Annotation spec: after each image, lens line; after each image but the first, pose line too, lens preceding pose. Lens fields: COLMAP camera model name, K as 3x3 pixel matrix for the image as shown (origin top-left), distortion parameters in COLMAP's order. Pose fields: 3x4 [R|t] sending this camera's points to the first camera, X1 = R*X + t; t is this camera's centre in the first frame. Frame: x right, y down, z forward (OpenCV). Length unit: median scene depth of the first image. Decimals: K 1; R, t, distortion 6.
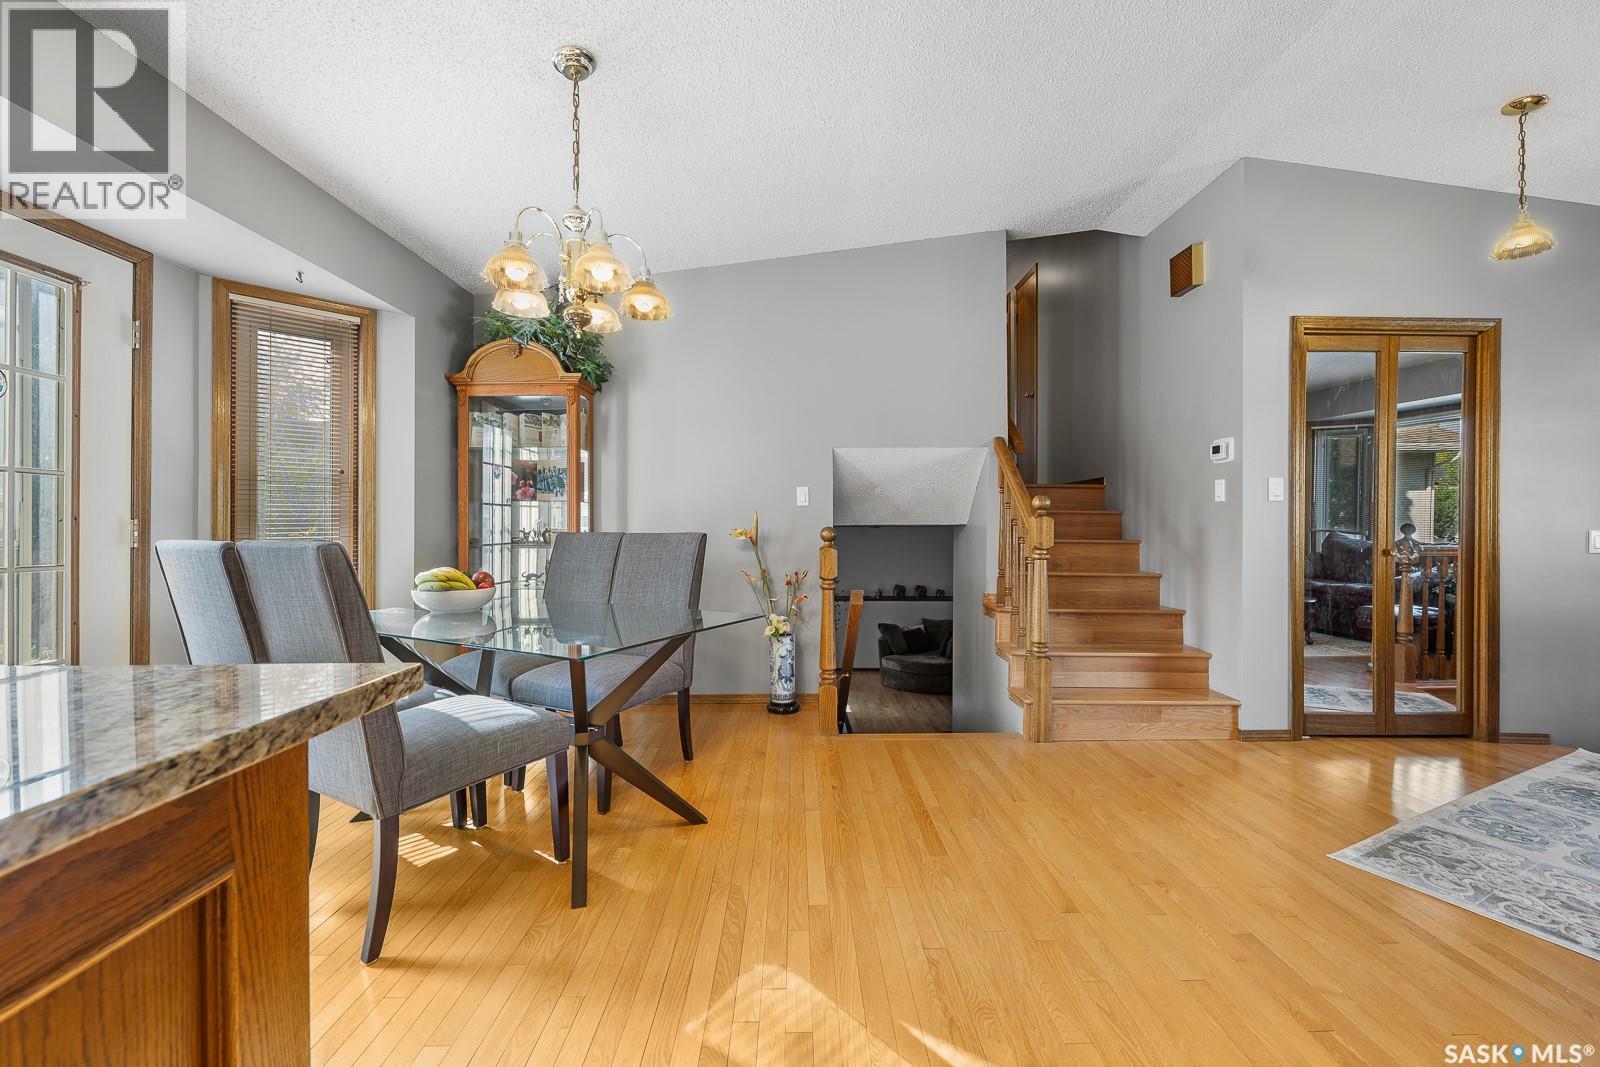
lens RADIAL K [[649.0, 0, 803.0], [0, 649.0, 528.2], [0, 0, 1]] dist [0.002546, 0.000418]
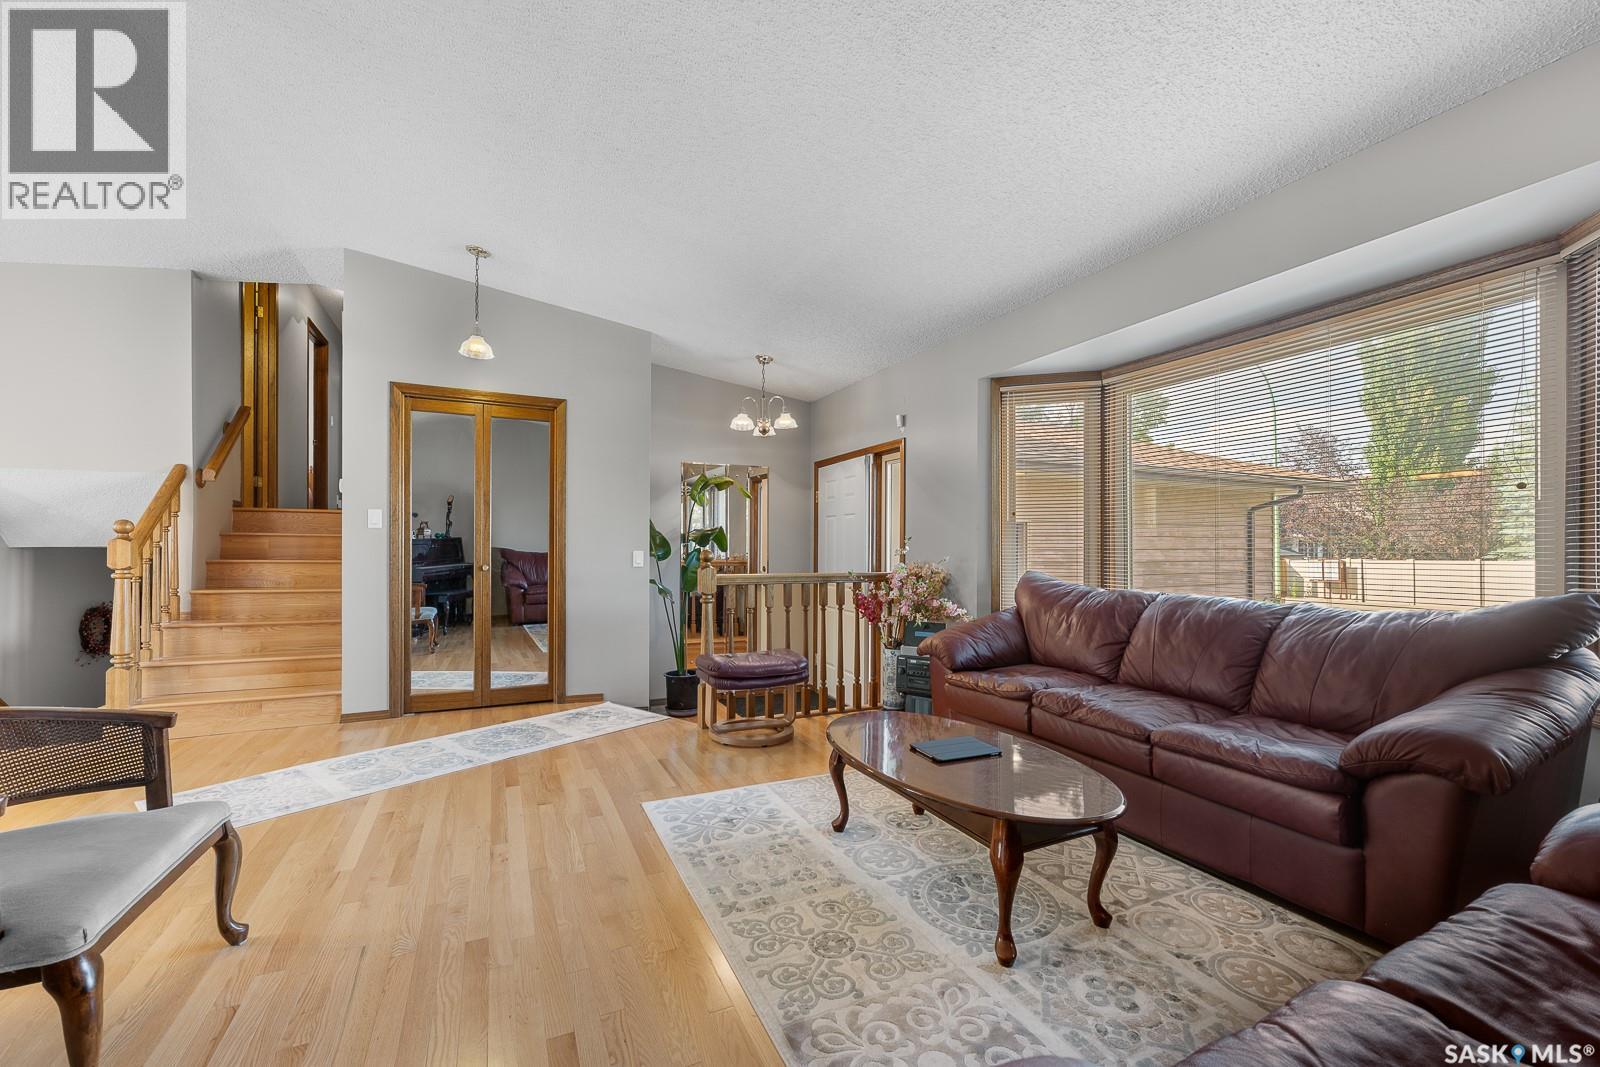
lens RADIAL K [[649.0, 0, 796.0], [0, 649.0, 543.7], [0, 0, 1]] dist [0.002546, 0.000418]
pose [[0.913108, -0.000923, 0.407717, 0.948122], [0.003373, 0.999980, -0.005290, -0.000746], [-0.407704, 0.006205, 0.913093, -0.462981]]
